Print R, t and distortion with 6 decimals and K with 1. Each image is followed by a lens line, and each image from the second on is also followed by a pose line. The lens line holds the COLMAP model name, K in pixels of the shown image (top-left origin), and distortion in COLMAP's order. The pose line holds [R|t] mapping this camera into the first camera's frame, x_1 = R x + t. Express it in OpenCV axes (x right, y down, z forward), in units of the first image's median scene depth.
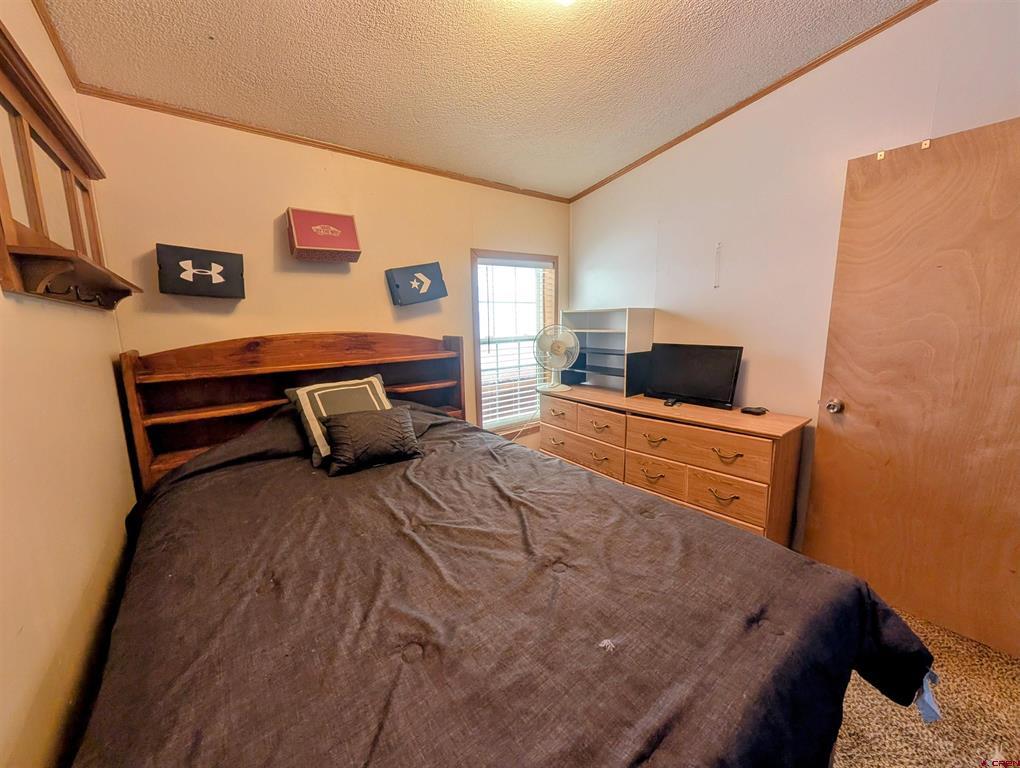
lens RADIAL K [[385.6, 0, 510.0], [0, 385.6, 384.0], [0, 0, 1]] dist [0.000002, 0.000120]
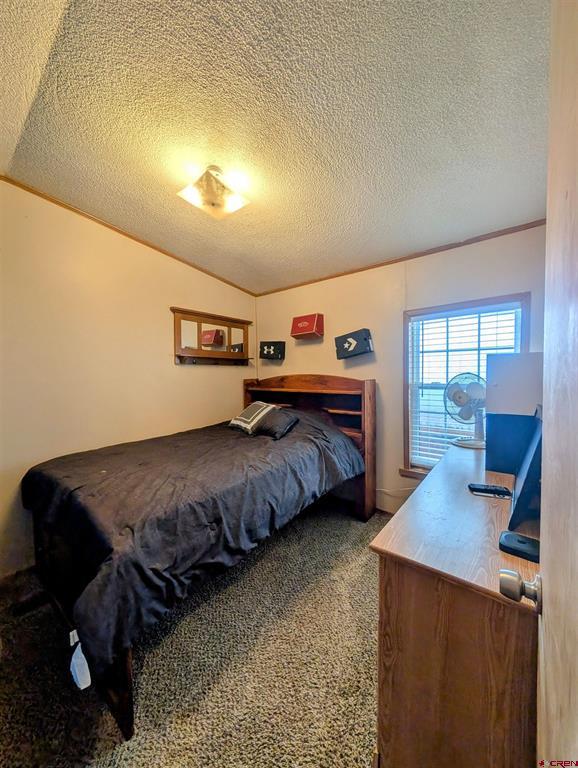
lens RADIAL K [[290.3, 0, 289.4], [0, 290.3, 384.0], [0, 0, 1]] dist [0.000002, 0.000120]
pose [[0.225153, 0.059573, -0.972501, 0.855368], [-0.150758, 0.988238, 0.025634, -0.099823], [0.962589, 0.140841, 0.231485, 0.526349]]
